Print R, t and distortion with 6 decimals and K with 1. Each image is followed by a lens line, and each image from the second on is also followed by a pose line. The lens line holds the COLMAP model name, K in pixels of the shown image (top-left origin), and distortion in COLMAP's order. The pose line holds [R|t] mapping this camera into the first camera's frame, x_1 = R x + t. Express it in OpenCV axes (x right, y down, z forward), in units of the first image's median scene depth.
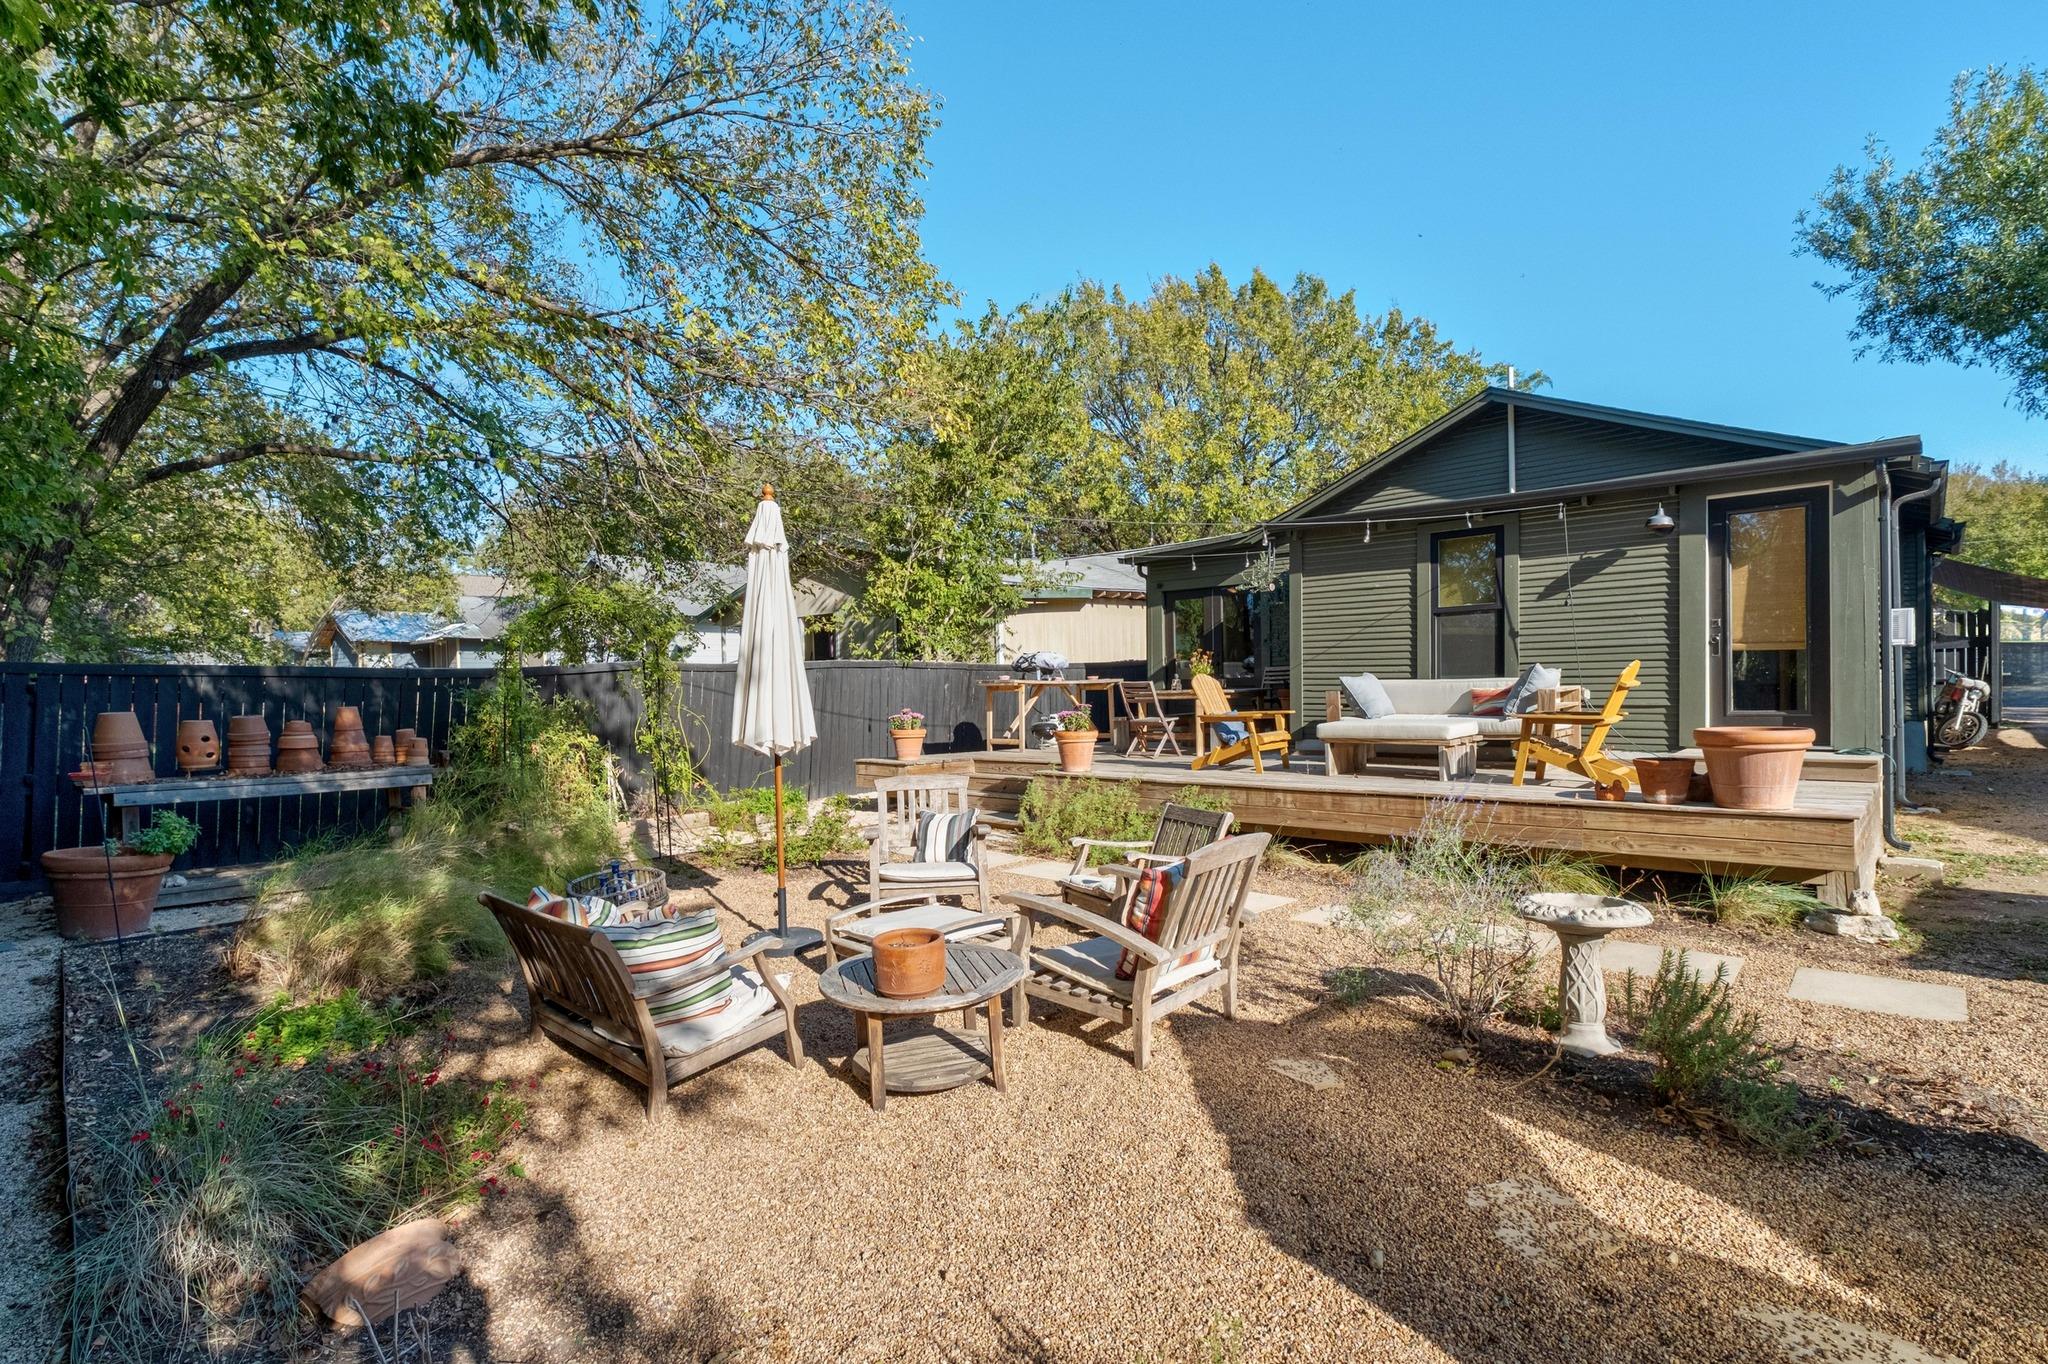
lens RADIAL K [[975.4, 0, 1024.0], [0, 975.4, 682.0], [0, 0, 1]] dist [-0.002613, -0.000858]
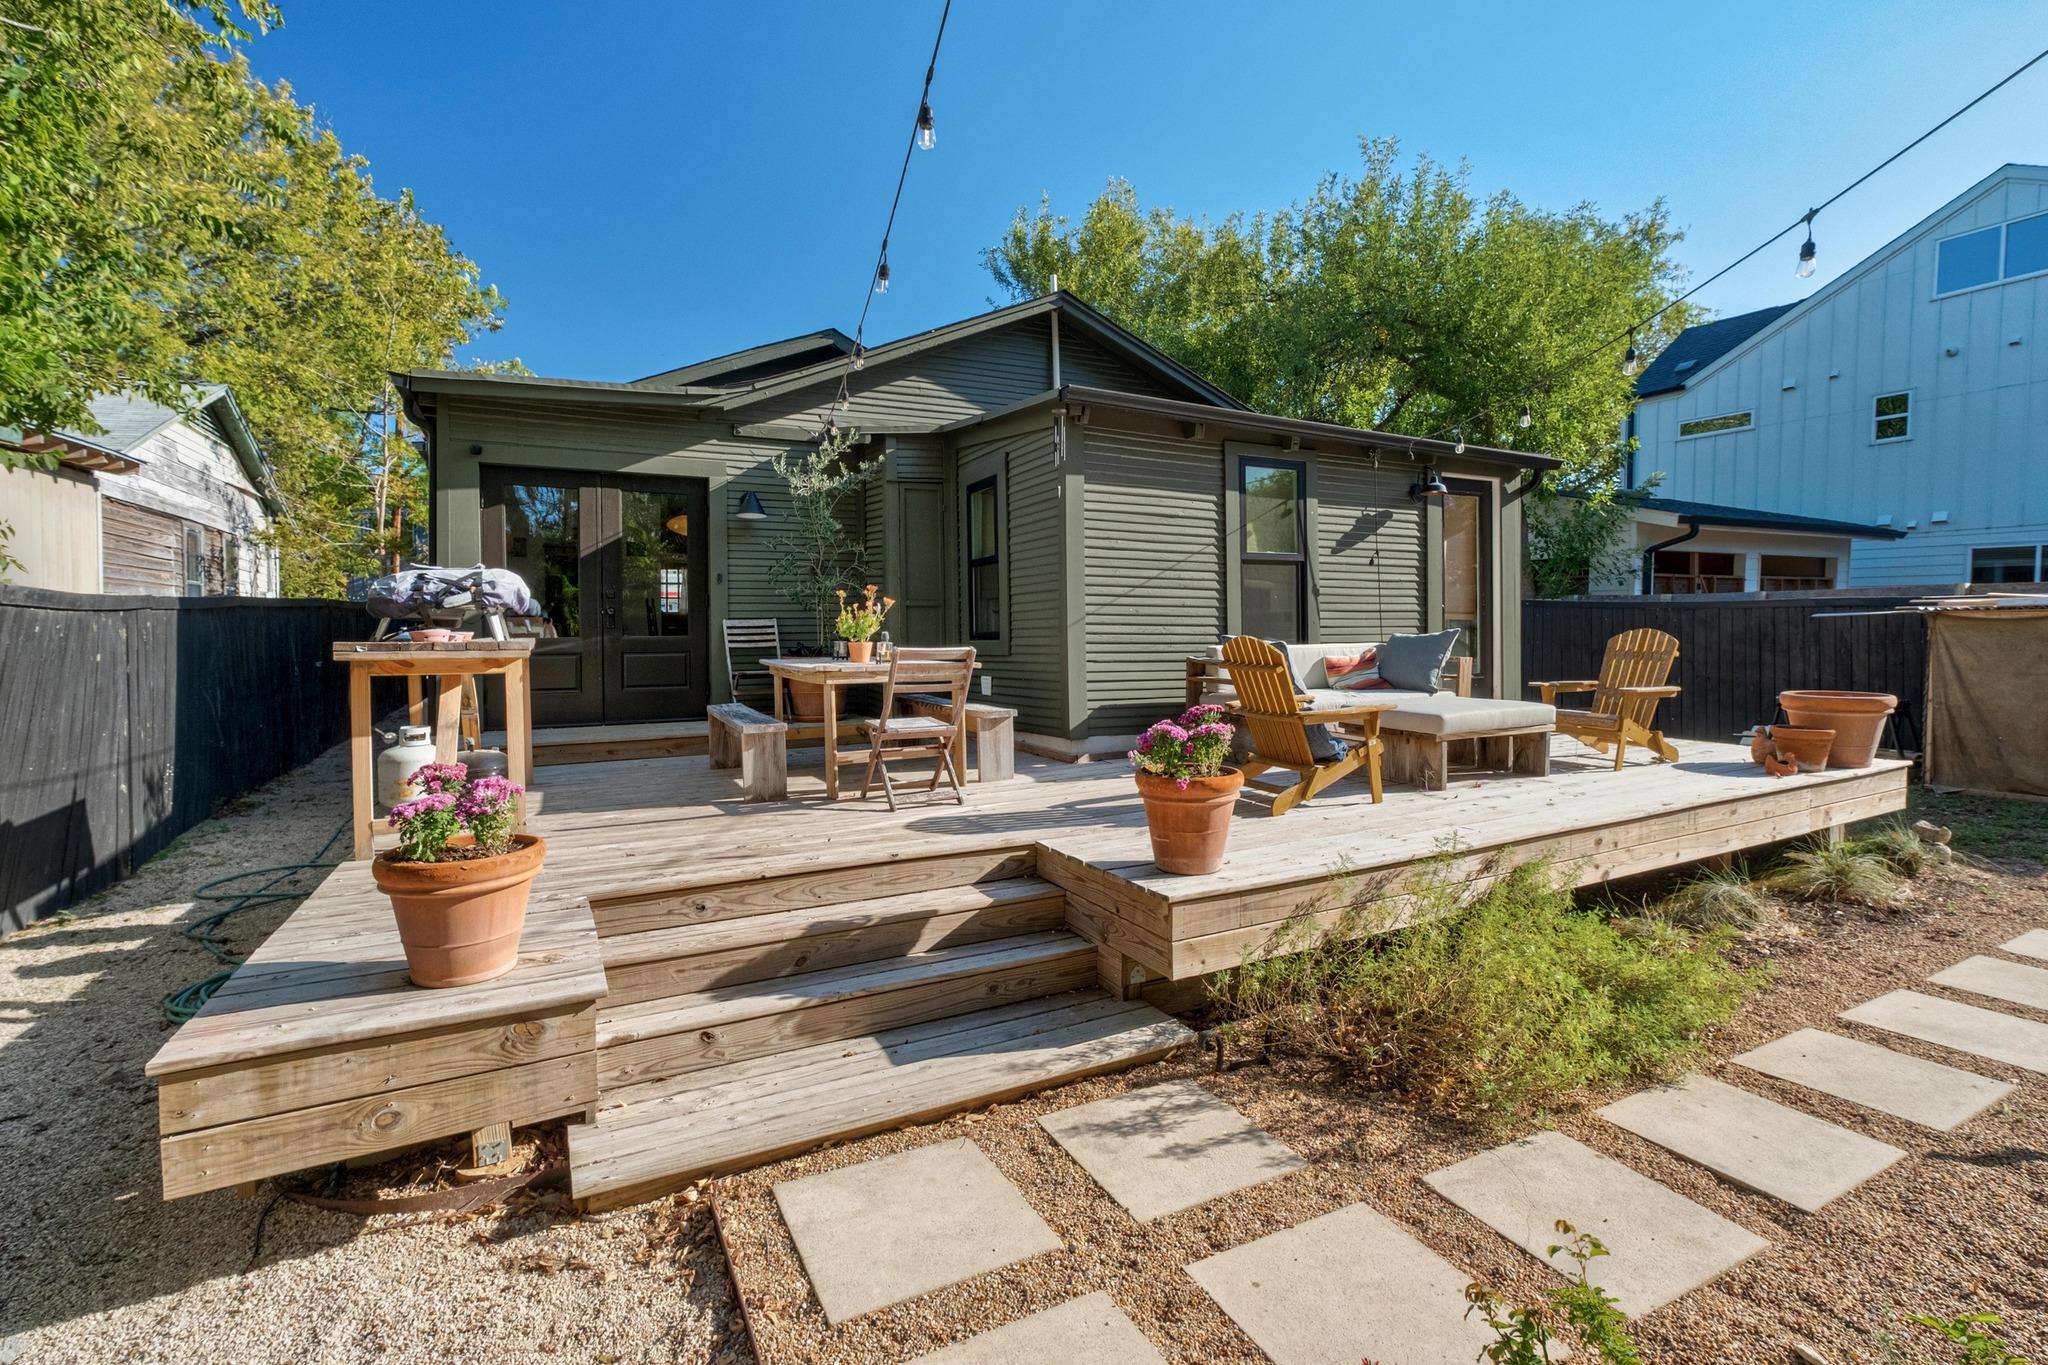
lens RADIAL K [[918.7, 0, 1035.8], [0, 918.7, 659.8], [0, 0, 1]] dist [-0.008603, 0.000272]
pose [[0.311226, -0.016389, 0.950195, -0.332367], [-0.002868, 0.999831, 0.018184, -0.003860], [-0.950332, -0.008385, 0.311126, 0.963363]]
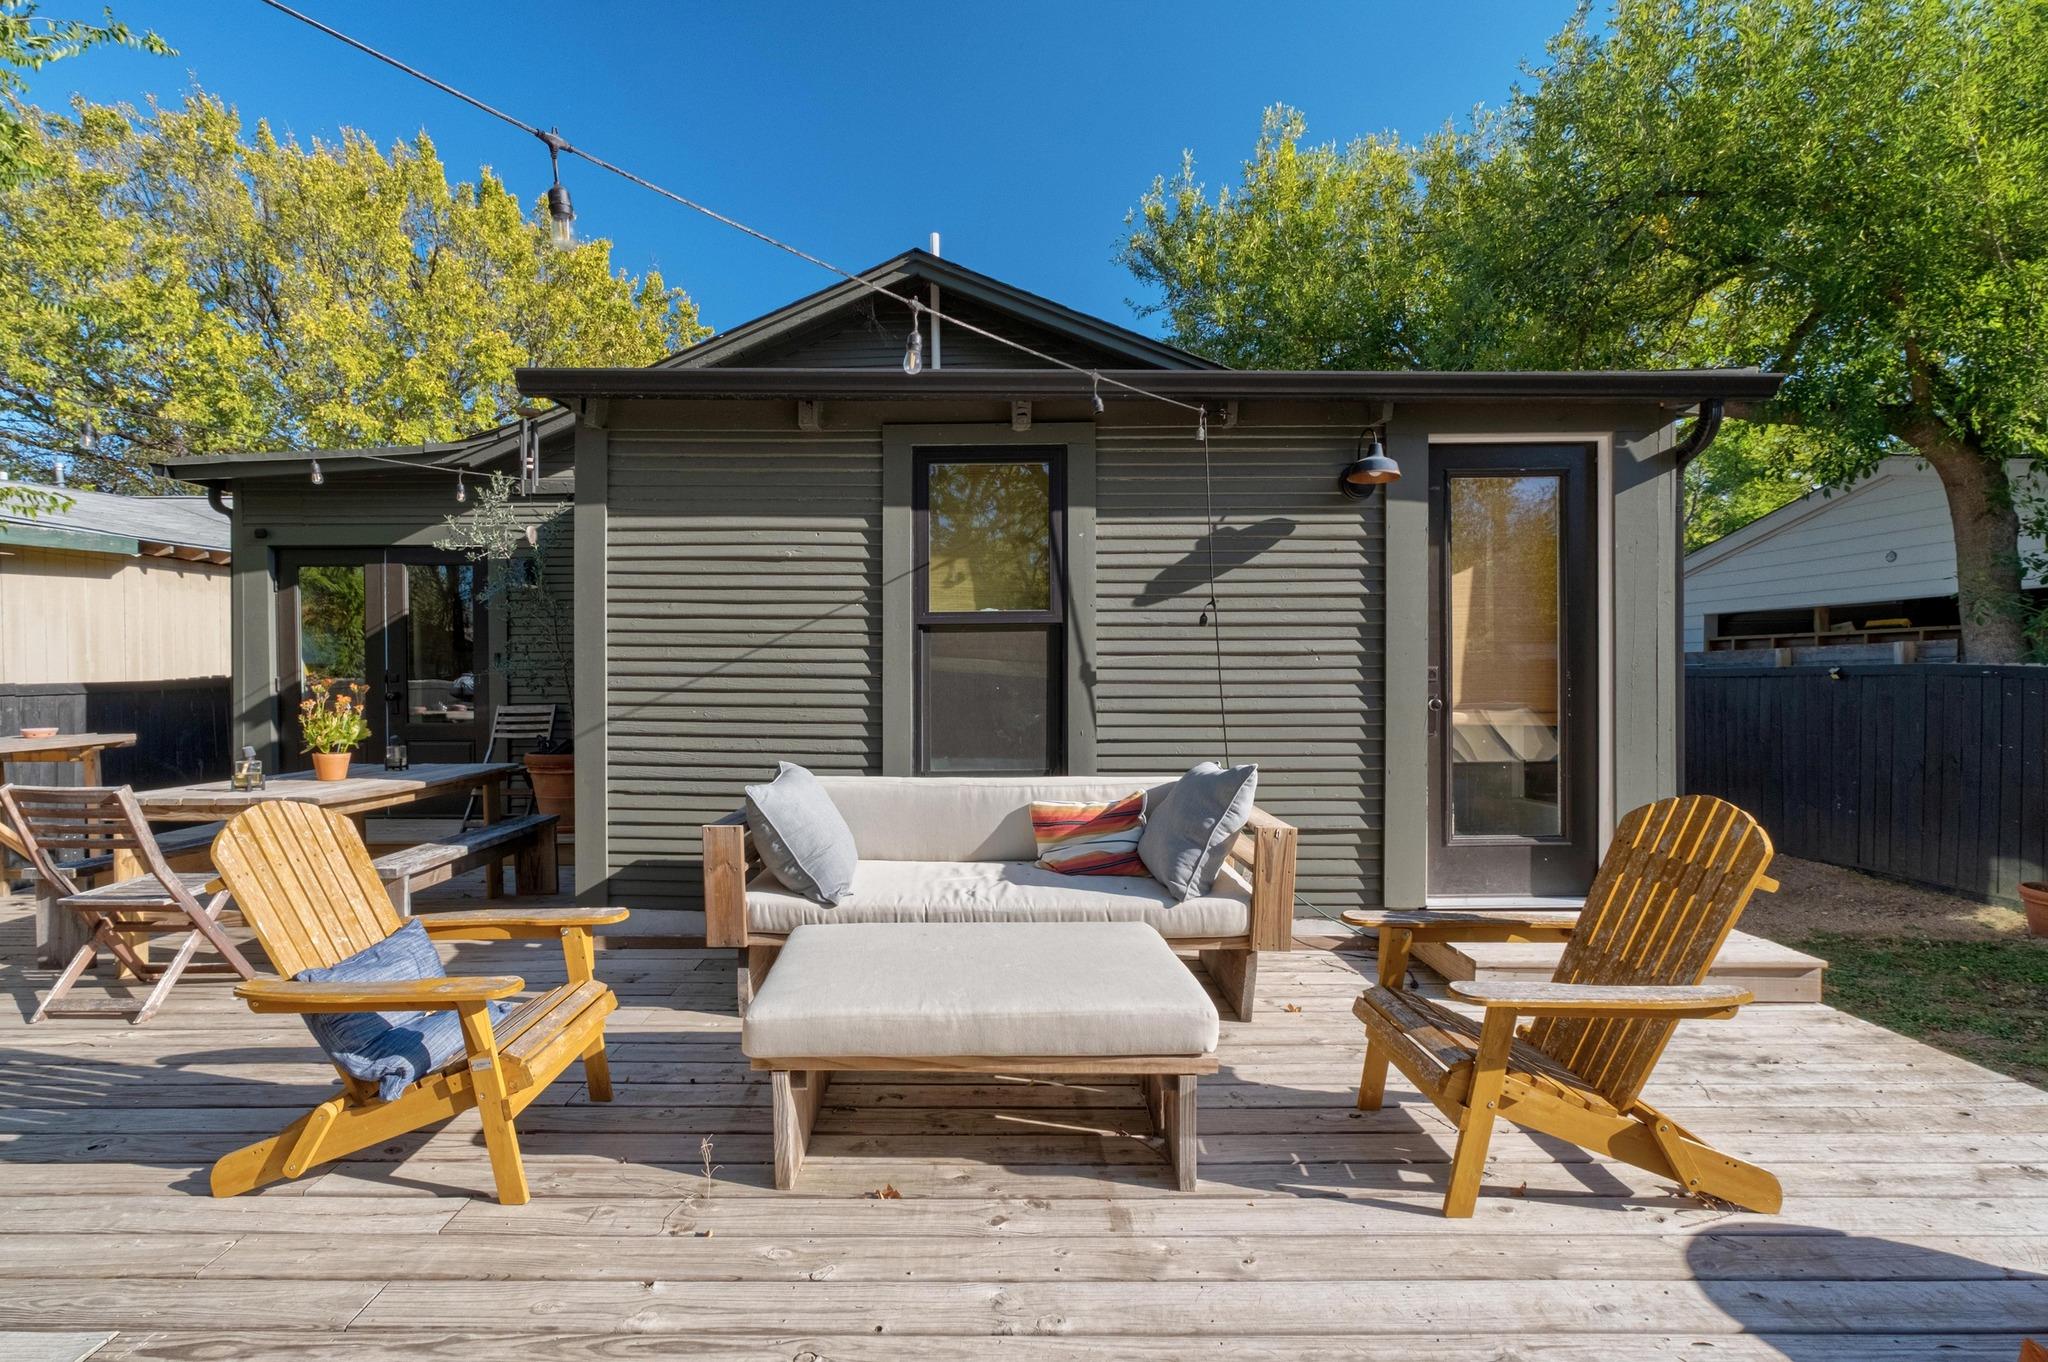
lens RADIAL K [[912.5, 0, 1002.9], [0, 912.5, 692.9], [0, 0, 1]] dist [-0.001504, 0.000015]
pose [[0.728761, 0.008128, 0.684720, 0.167427], [-0.013689, 0.999903, 0.002700, -0.041783], [-0.684632, -0.011341, 0.728801, 0.692464]]
